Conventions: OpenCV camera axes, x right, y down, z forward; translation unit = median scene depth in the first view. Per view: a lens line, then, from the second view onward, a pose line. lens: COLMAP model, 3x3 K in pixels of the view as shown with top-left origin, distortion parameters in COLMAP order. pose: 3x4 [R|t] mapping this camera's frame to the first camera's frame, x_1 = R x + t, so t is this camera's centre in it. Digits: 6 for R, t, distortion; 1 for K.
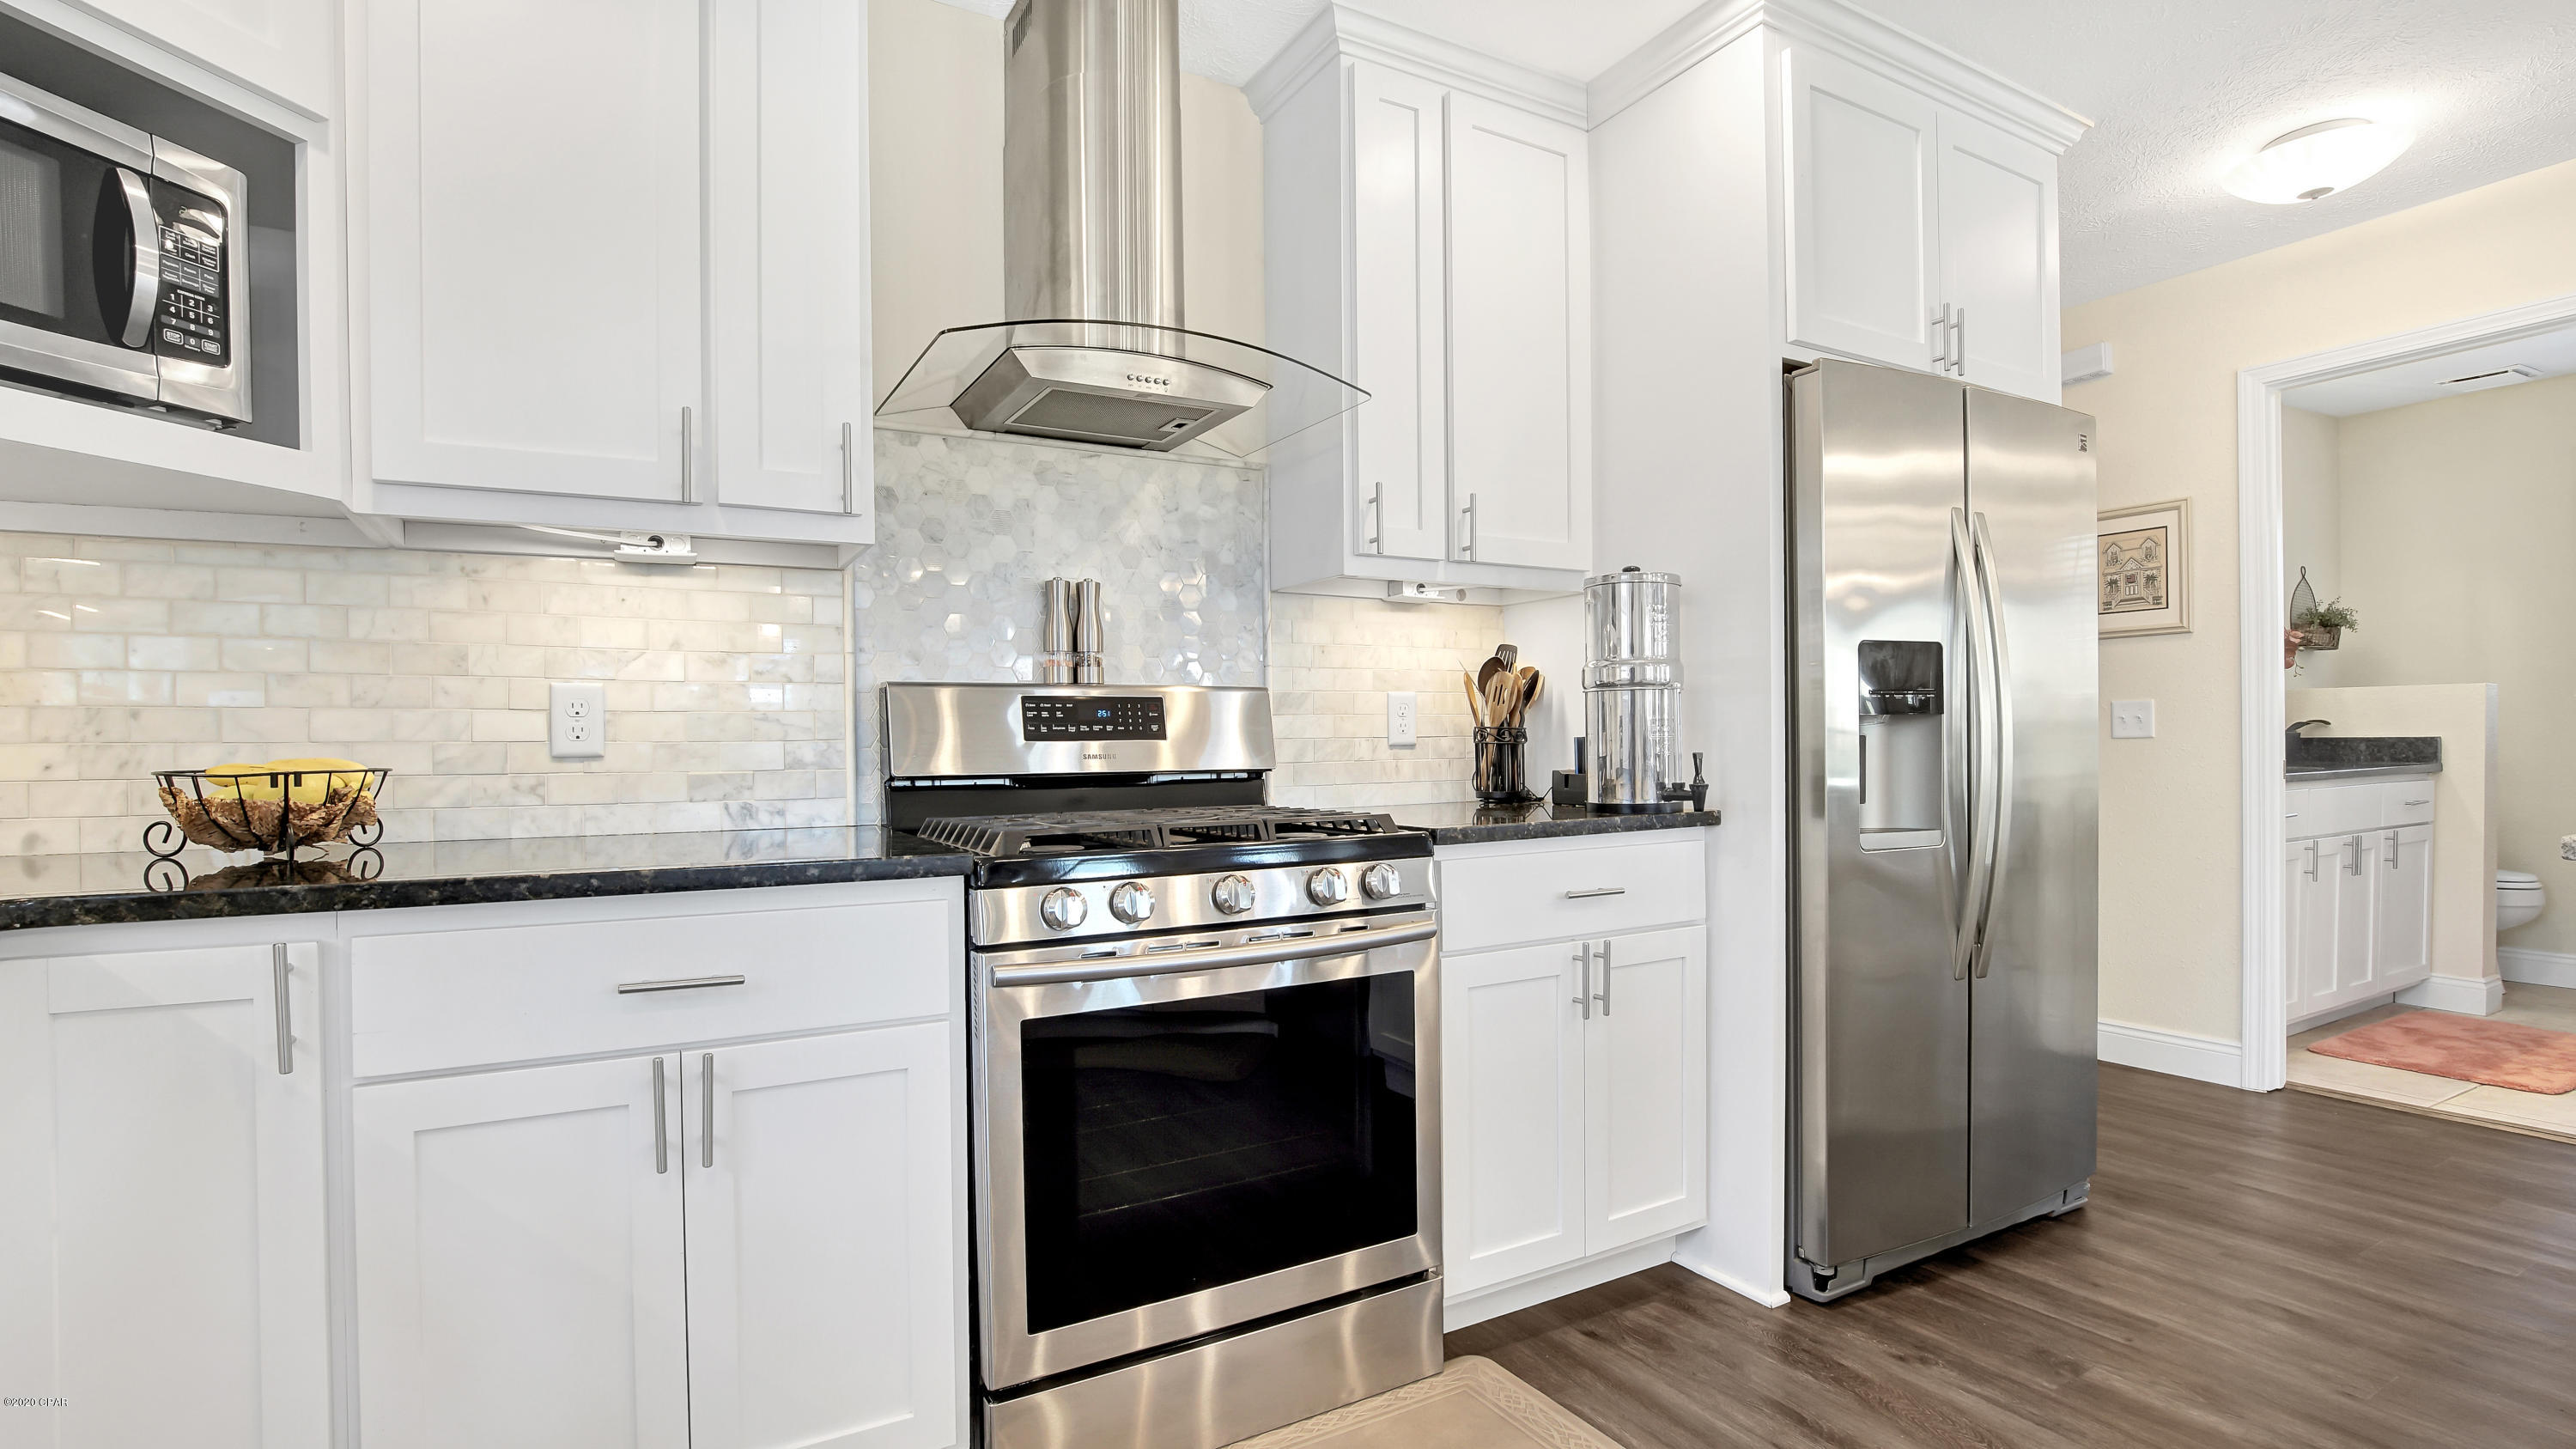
lens RADIAL K [[1213.3, 0, 1300.8], [0, 1213.3, 749.6], [0, 0, 1]] dist [-0.030119, 0.005632]
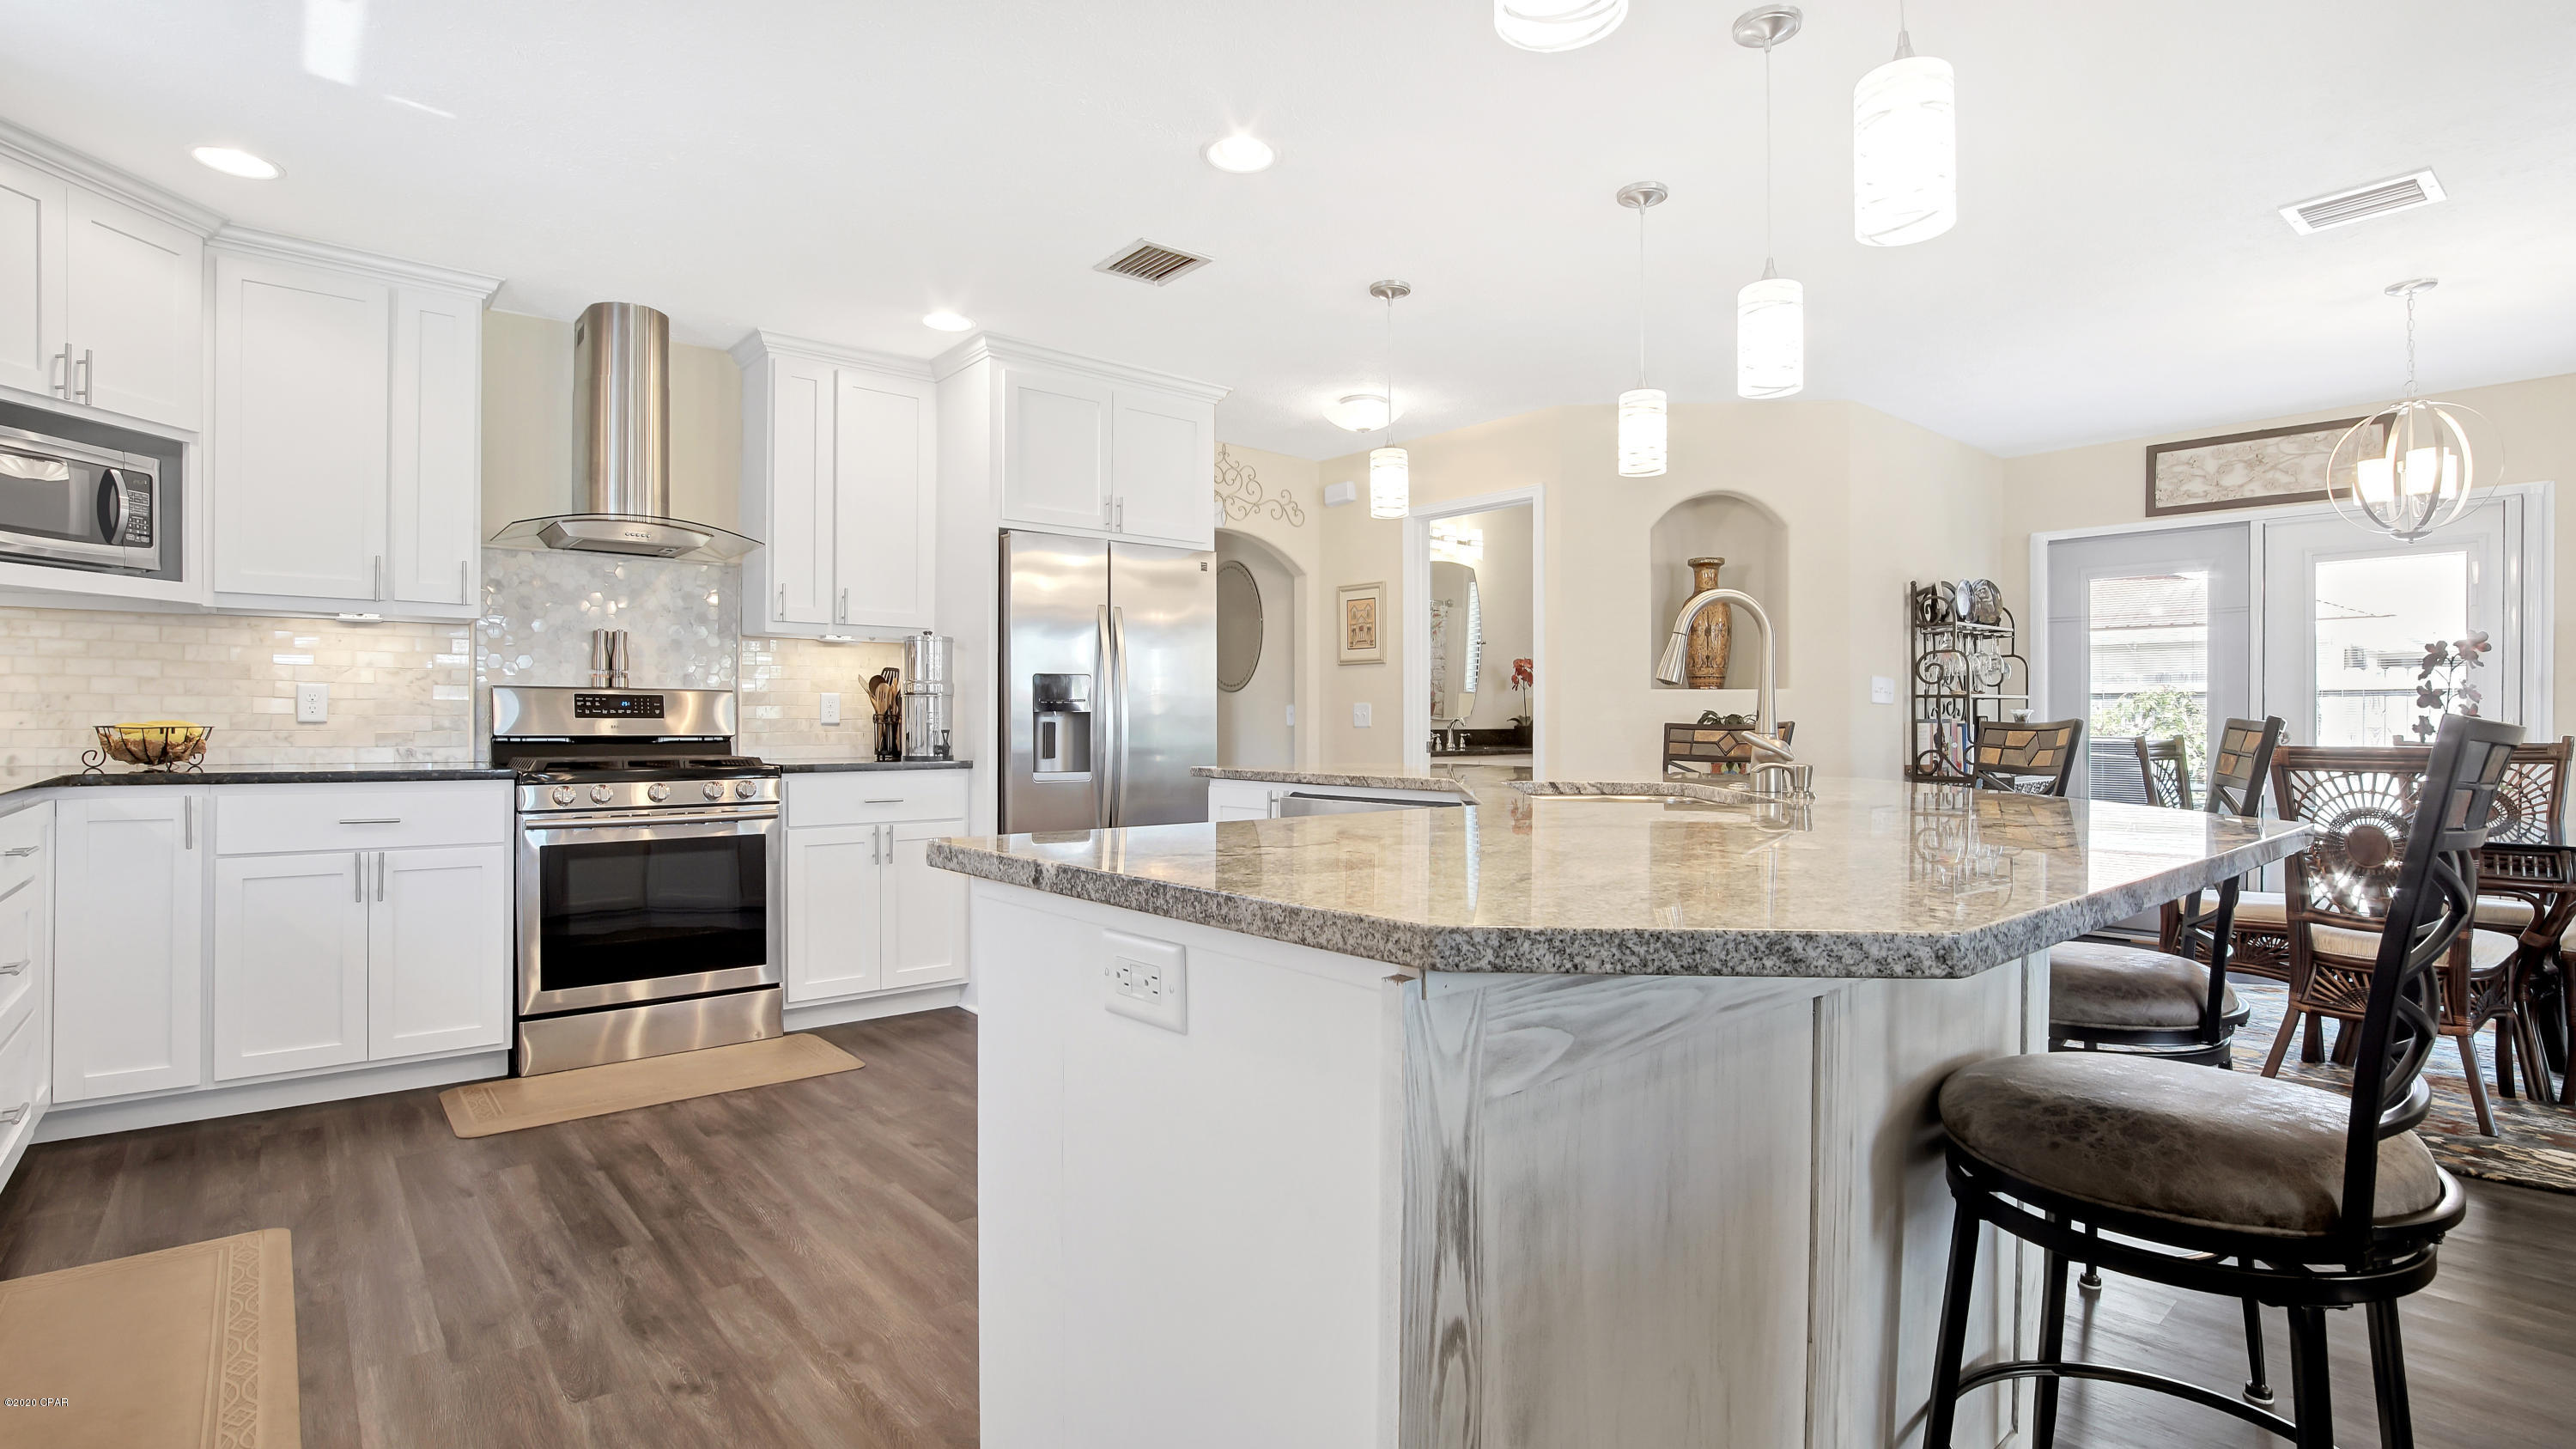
lens RADIAL K [[1213.3, 0, 1294.4], [0, 1213.3, 726.0], [0, 0, 1]] dist [-0.030119, 0.005632]
pose [[0.983372, 0.016041, 0.180892, 0.574816], [-0.015409, 0.999869, -0.004898, -0.002897], [-0.180947, 0.002029, 0.983491, -1.112632]]
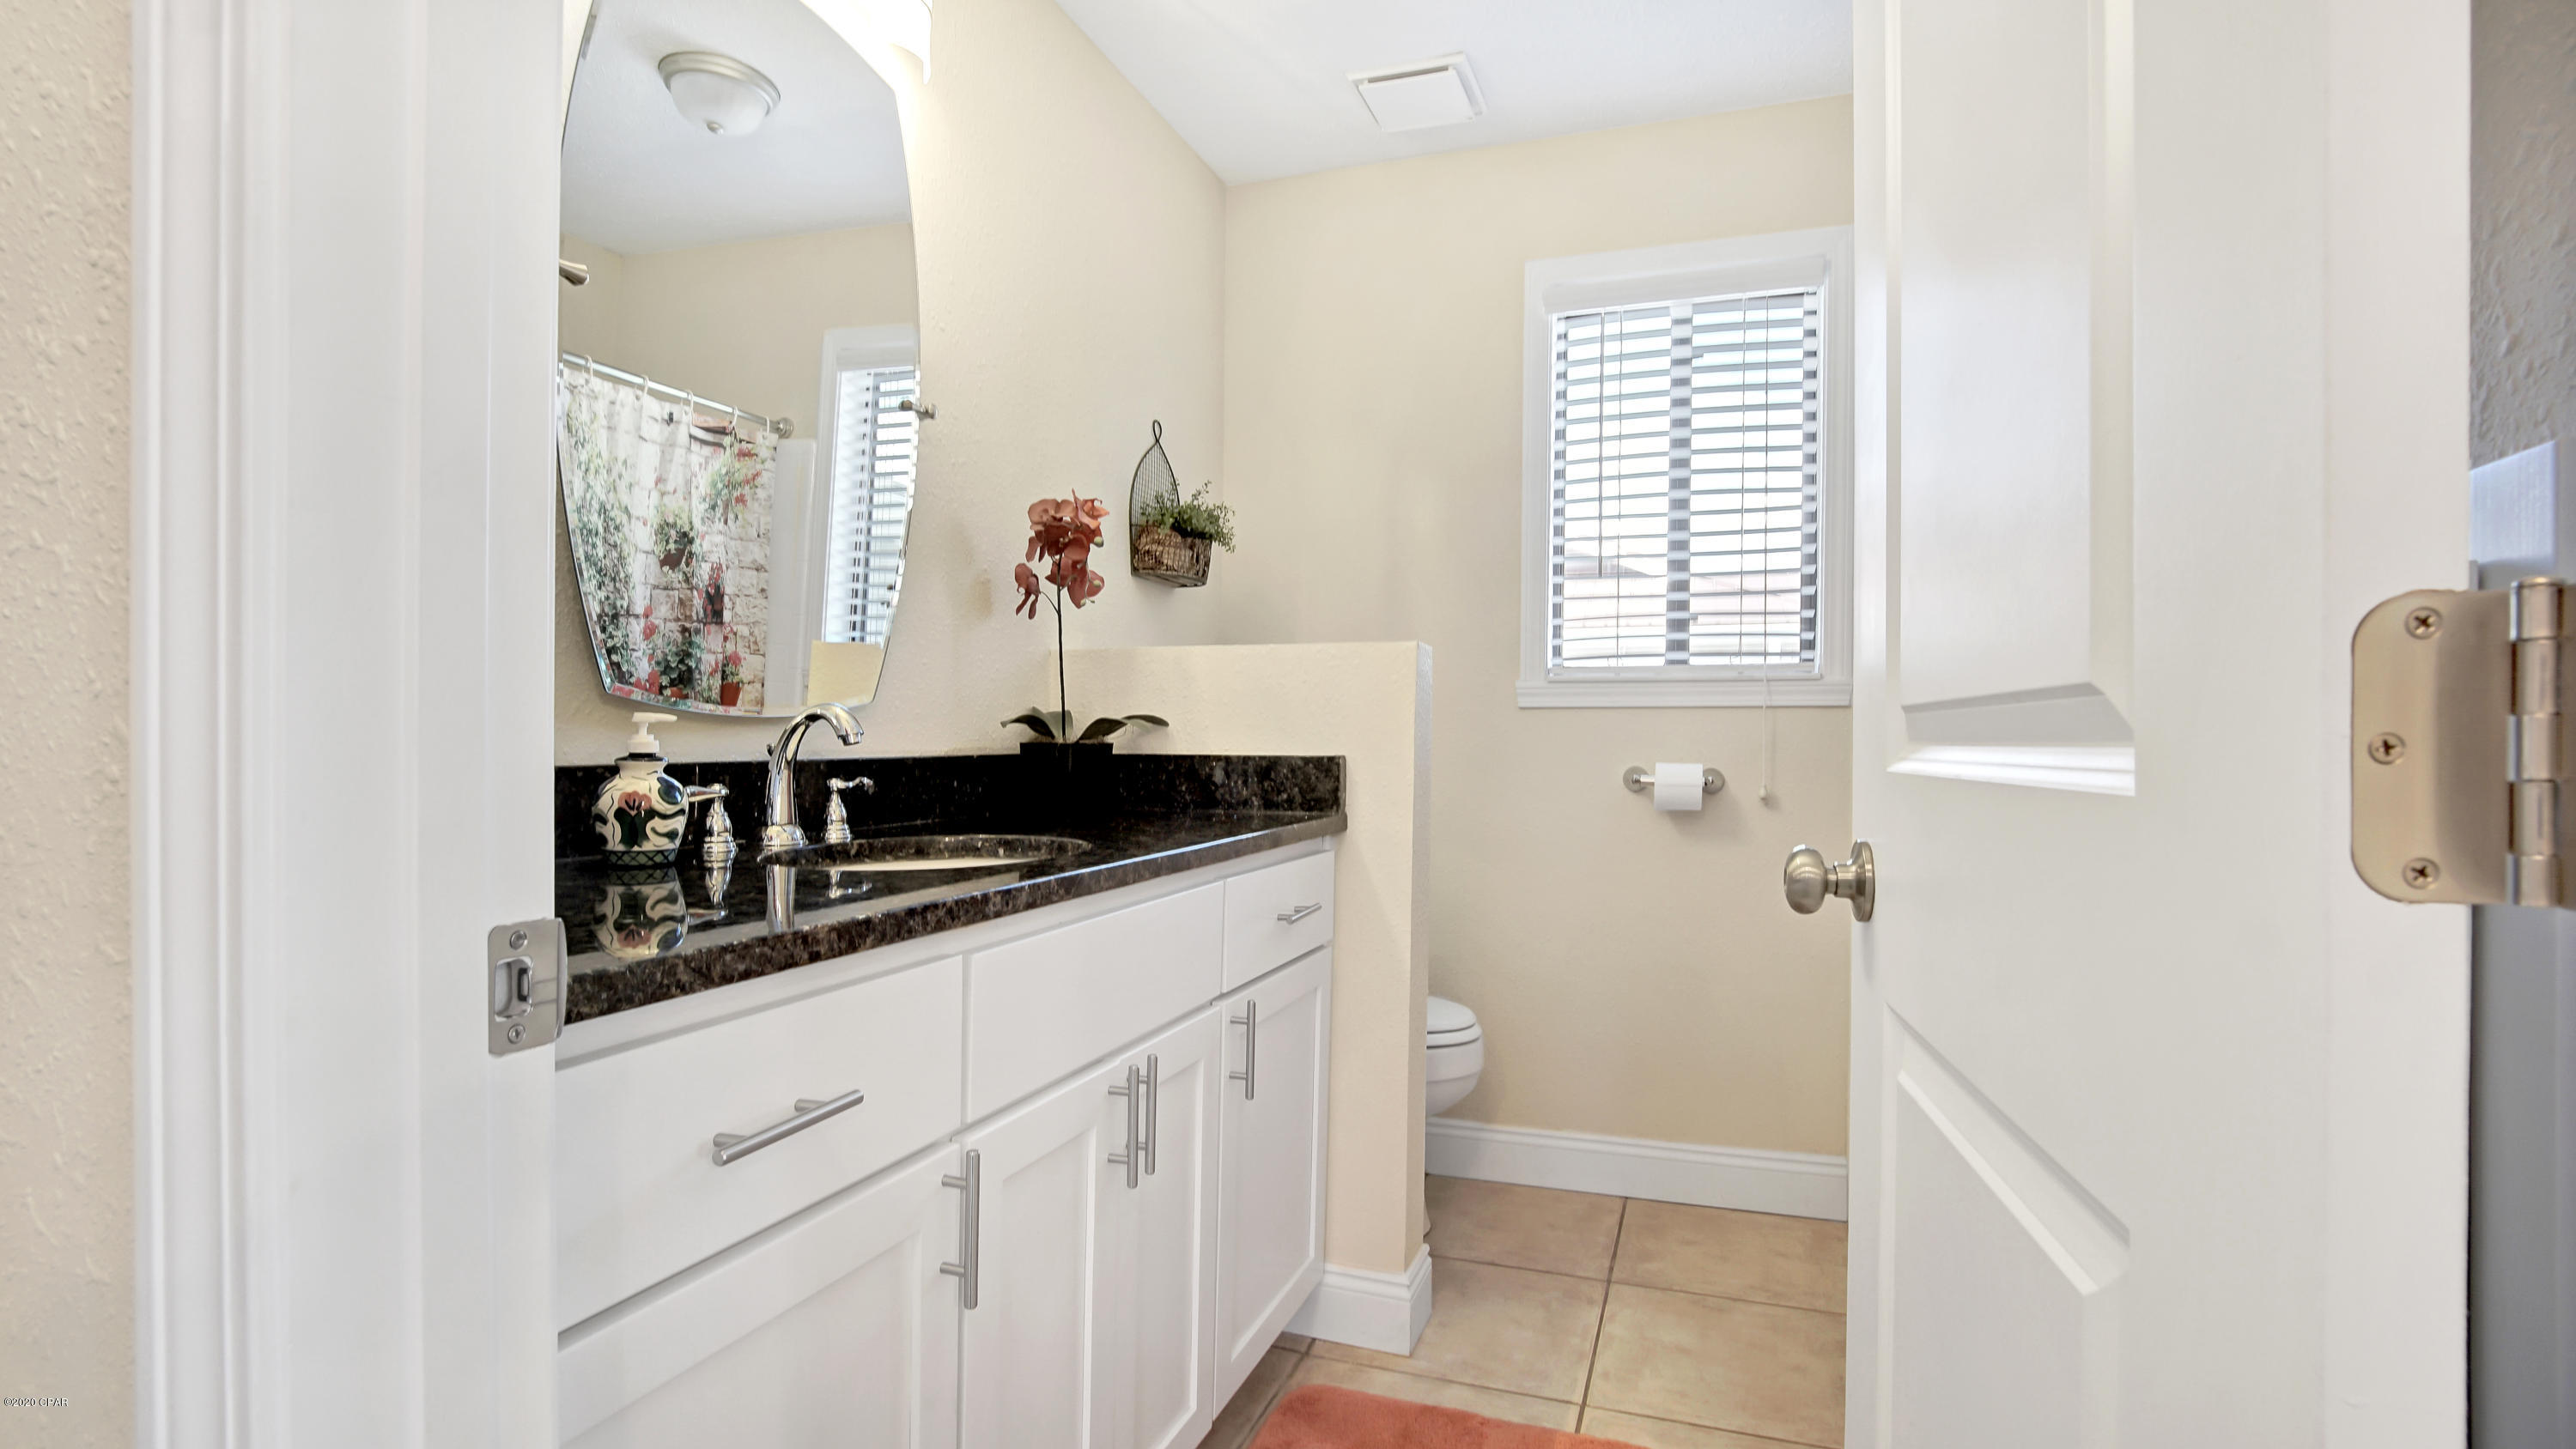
lens RADIAL K [[1212.9, 0, 1294.7], [0, 1212.9, 732.1], [0, 0, 1]] dist [-0.030119, 0.005632]
pose [[0.759352, 0.016265, 0.650477, 1.389404], [-0.009098, 0.999855, -0.014380, -0.026841], [-0.650617, 0.005002, 0.759390, 1.420791]]
